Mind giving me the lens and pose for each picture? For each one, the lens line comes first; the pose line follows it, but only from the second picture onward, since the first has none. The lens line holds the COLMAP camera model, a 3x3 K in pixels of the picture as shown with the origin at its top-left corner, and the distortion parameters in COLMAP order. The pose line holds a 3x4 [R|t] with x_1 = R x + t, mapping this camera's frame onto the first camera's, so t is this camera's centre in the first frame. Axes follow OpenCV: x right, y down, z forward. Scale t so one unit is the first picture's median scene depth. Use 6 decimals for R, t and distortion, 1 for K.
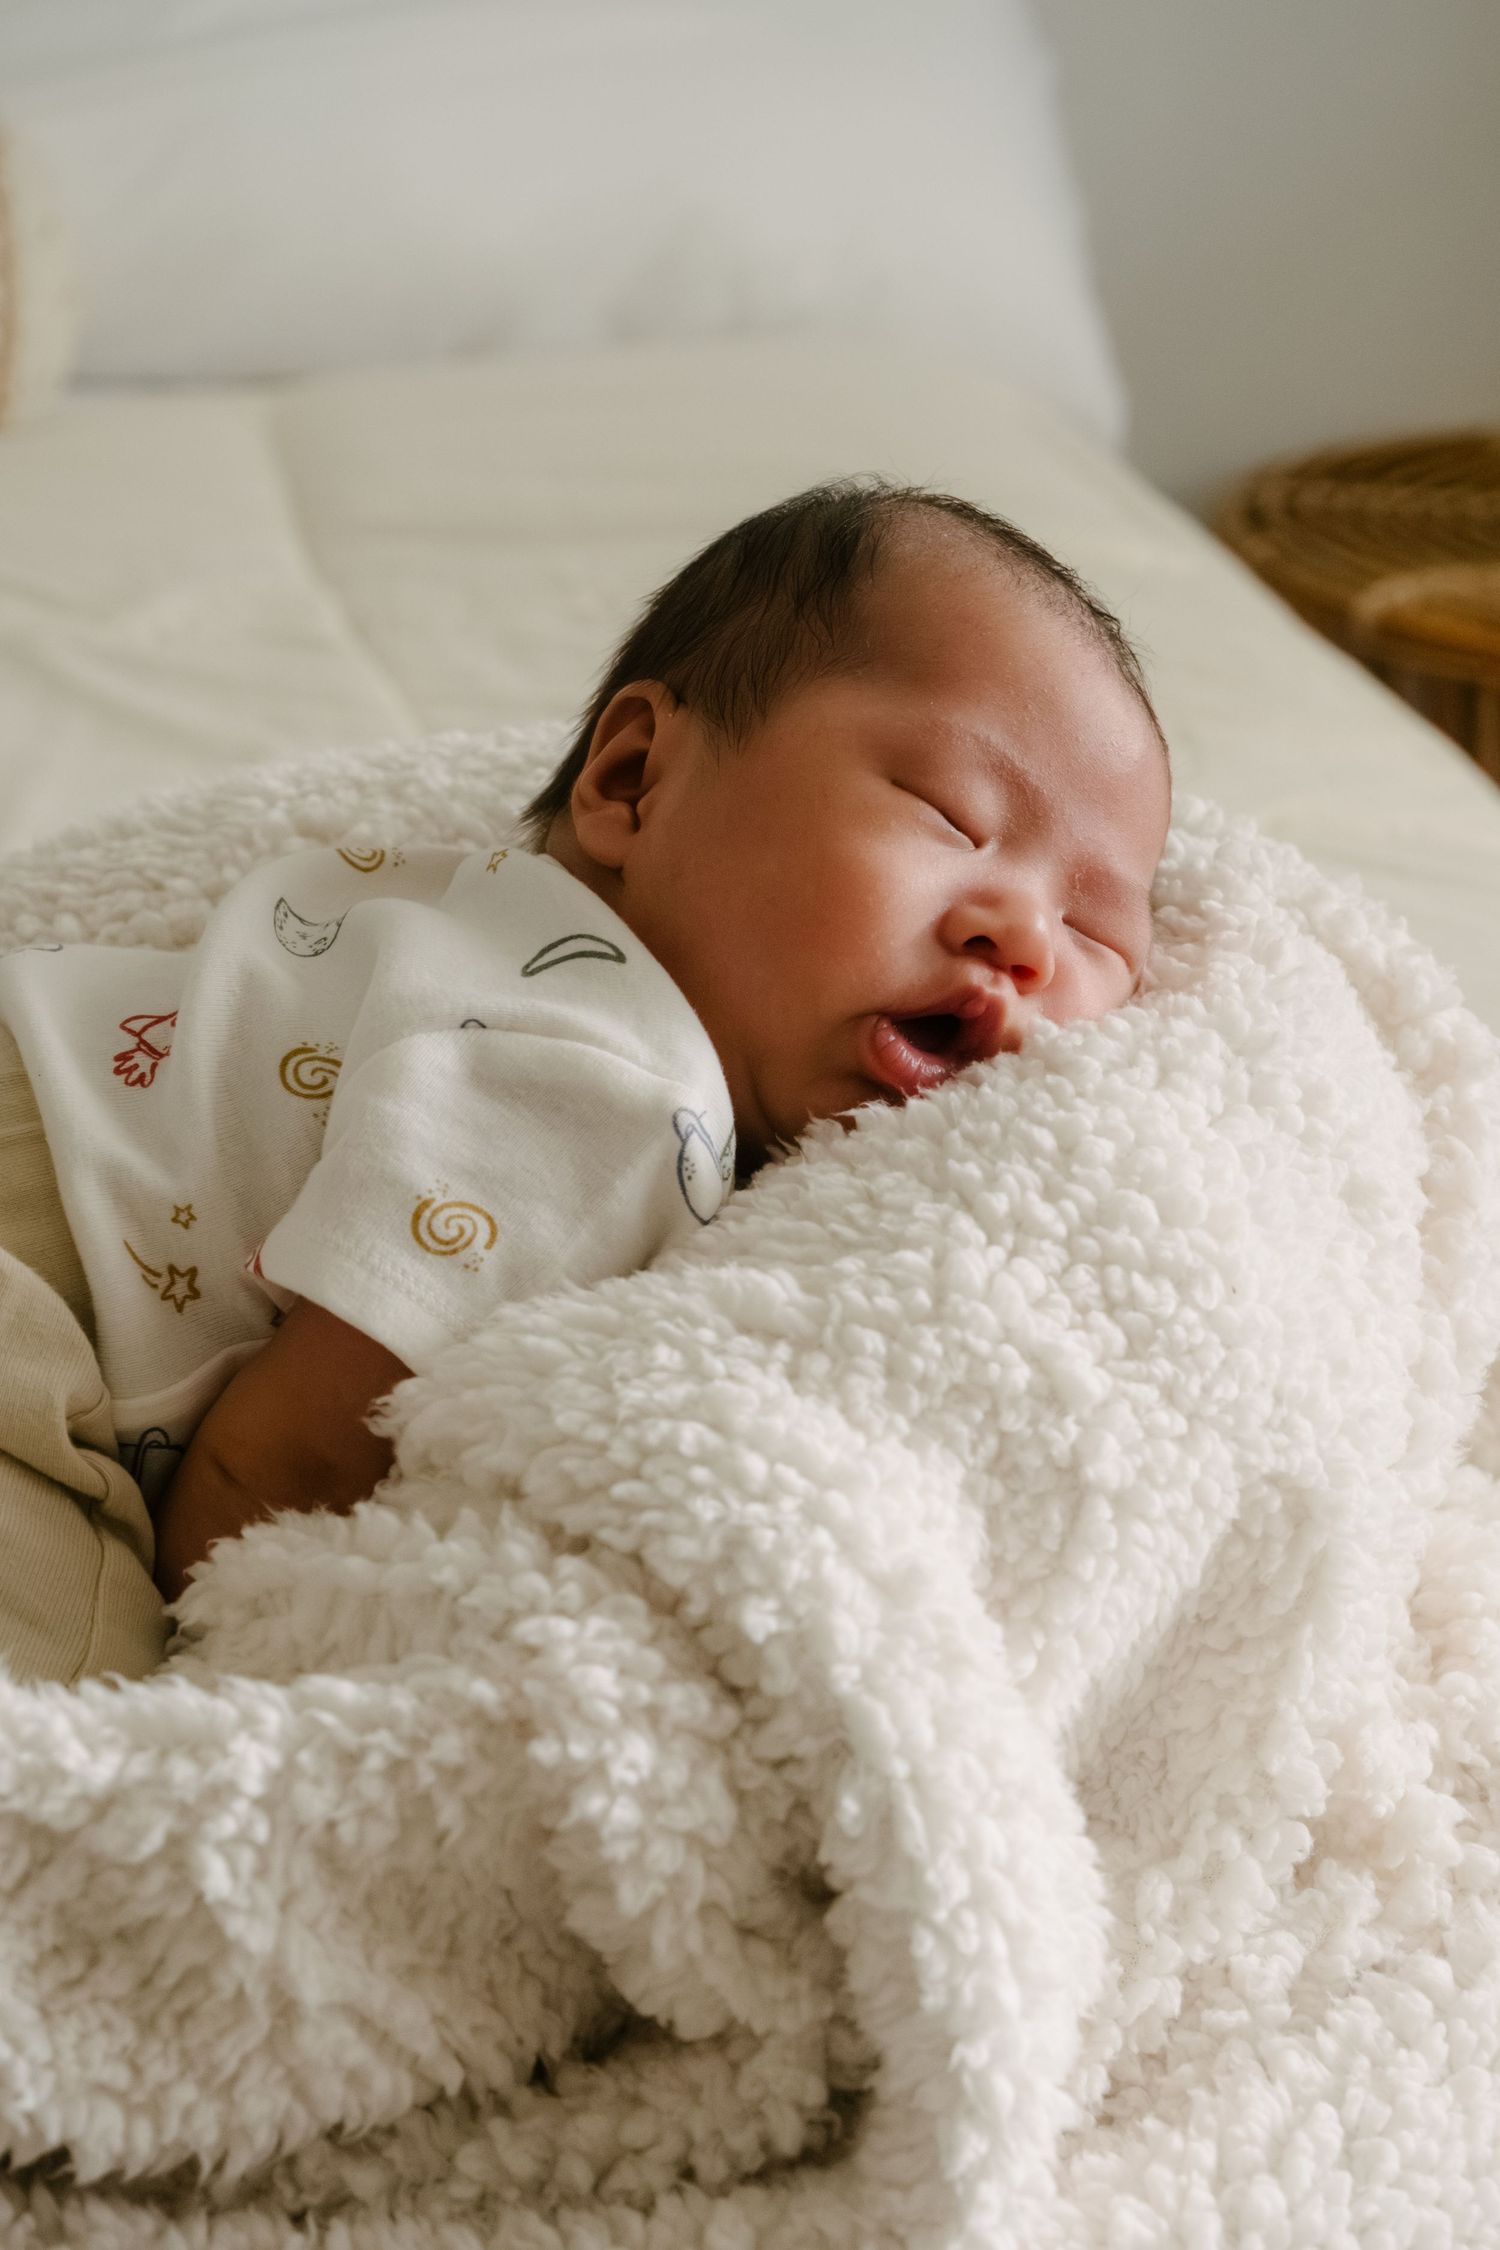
lens RADIAL K [[4353.6, 0, 750.0], [0, 4353.6, 1125.0], [0, 0, 1]] dist [-0.111604, 0.047360]
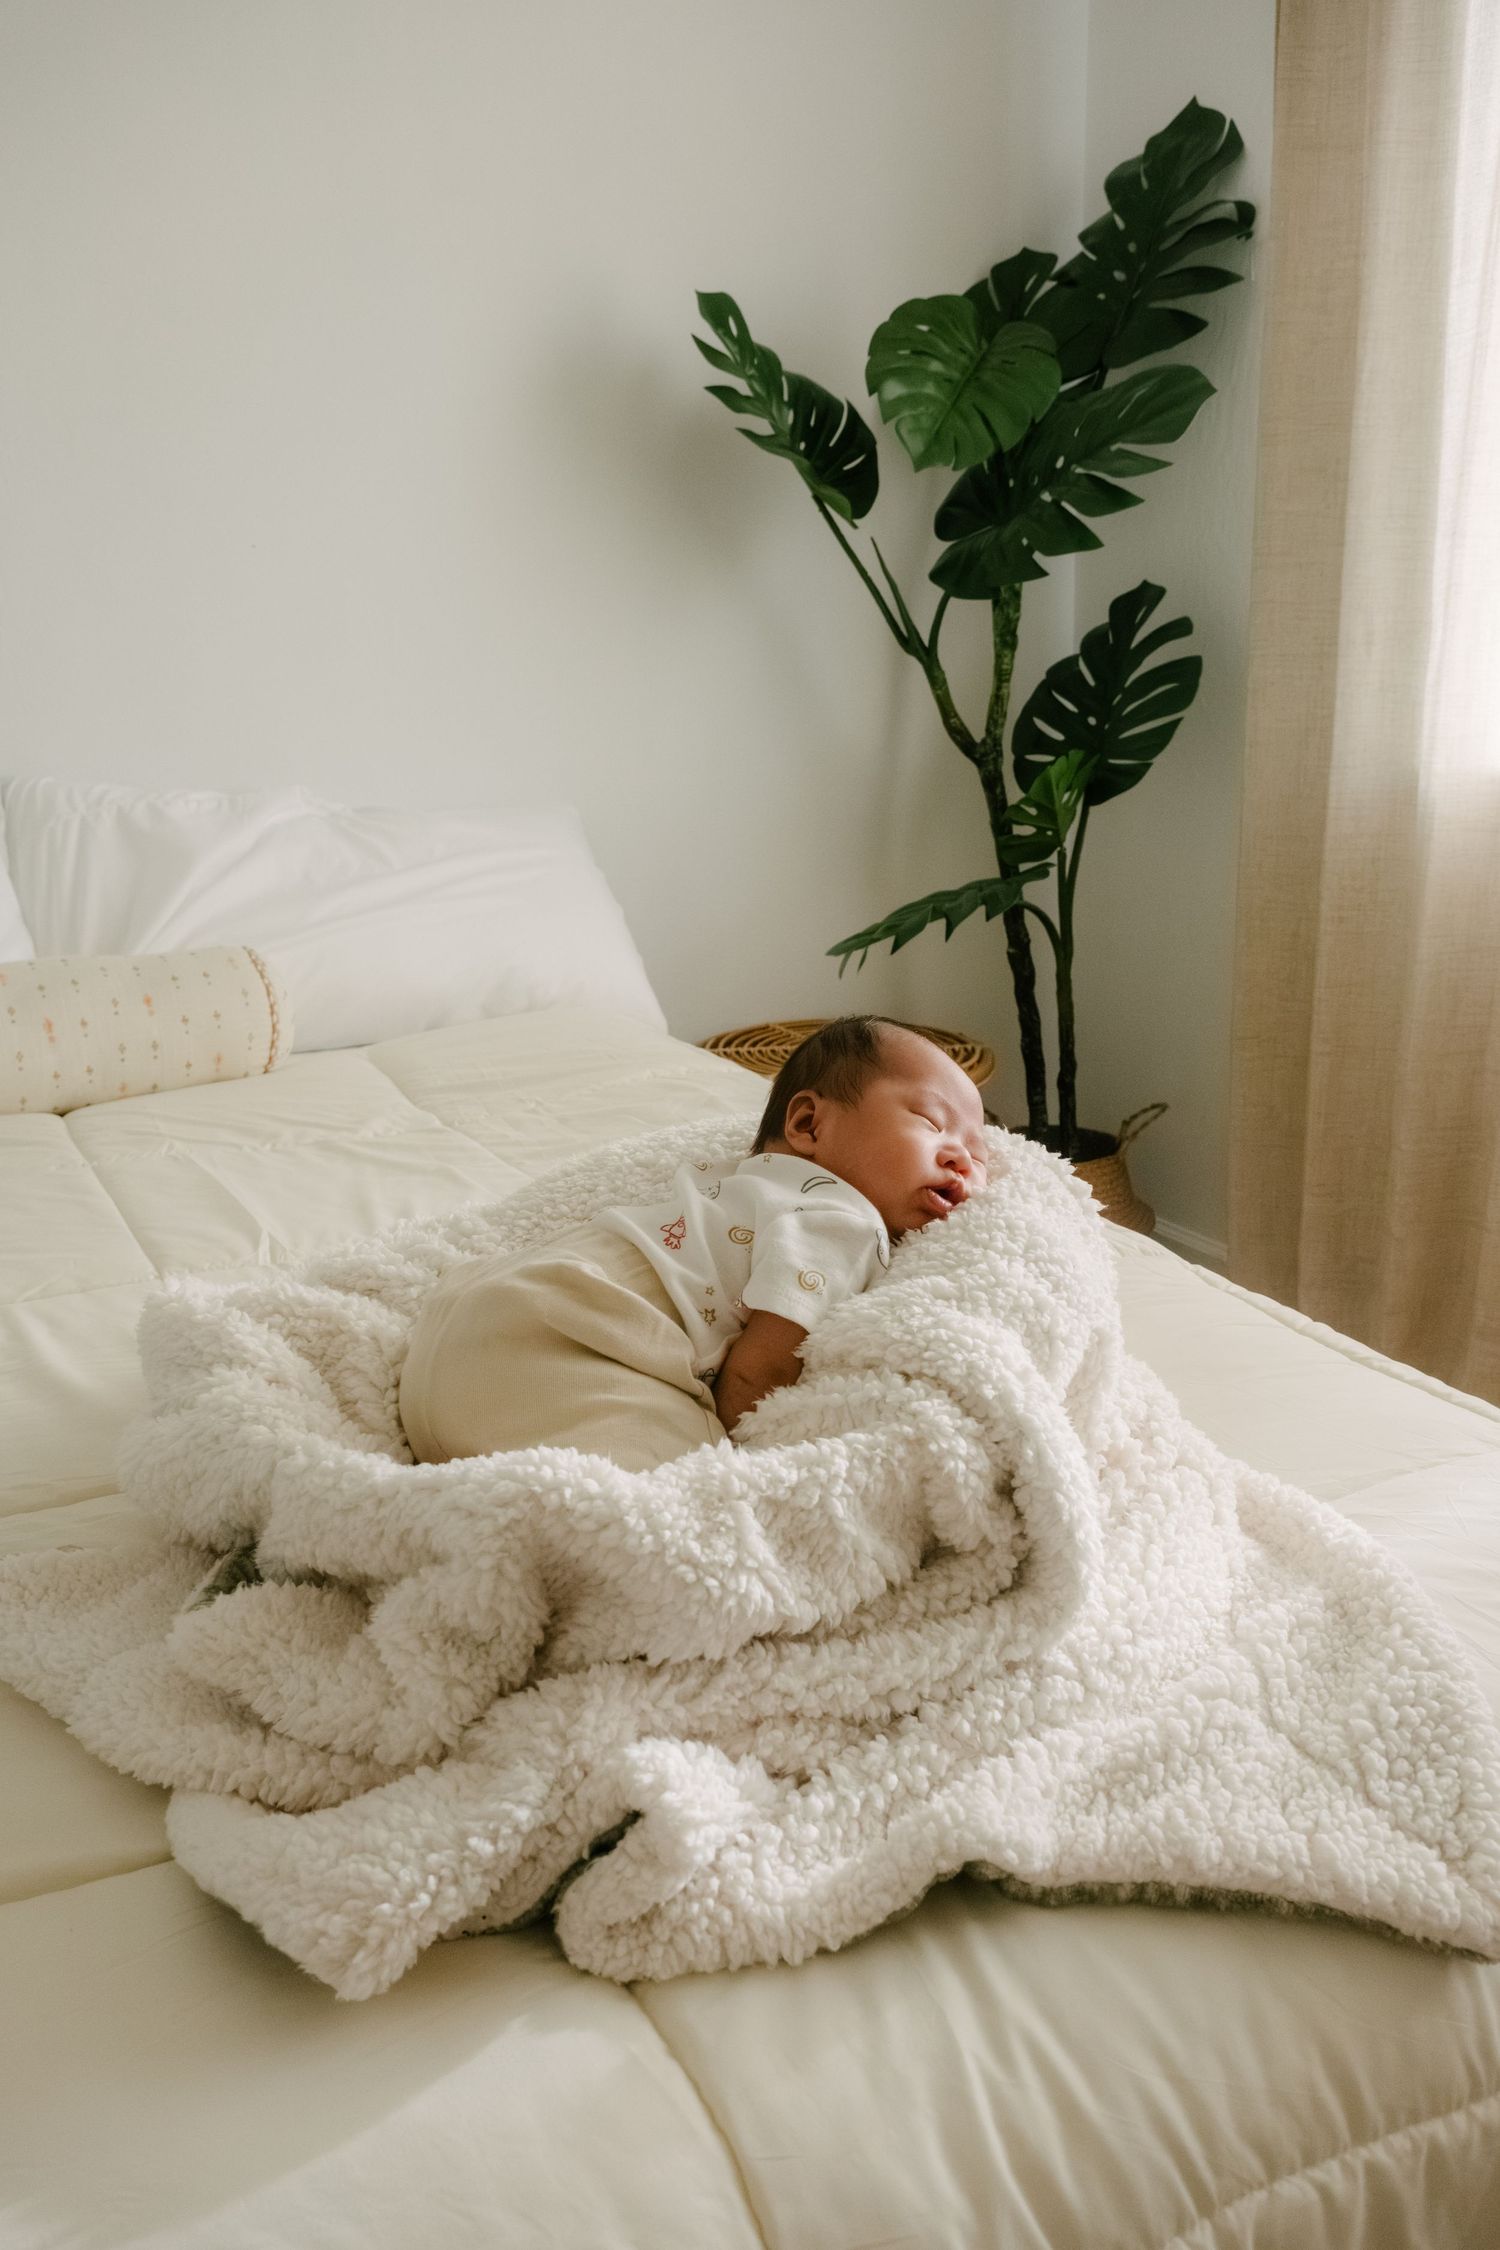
lens RADIAL K [[1605.4, 0, 750.0], [0, 1605.4, 1125.0], [0, 0, 1]] dist [0.003912, 0.000319]
pose [[0.973658, -0.112513, 0.198322, -0.325966], [0.133692, 0.986283, -0.096814, 0.021483], [-0.184709, 0.120778, 0.975344, -0.018605]]
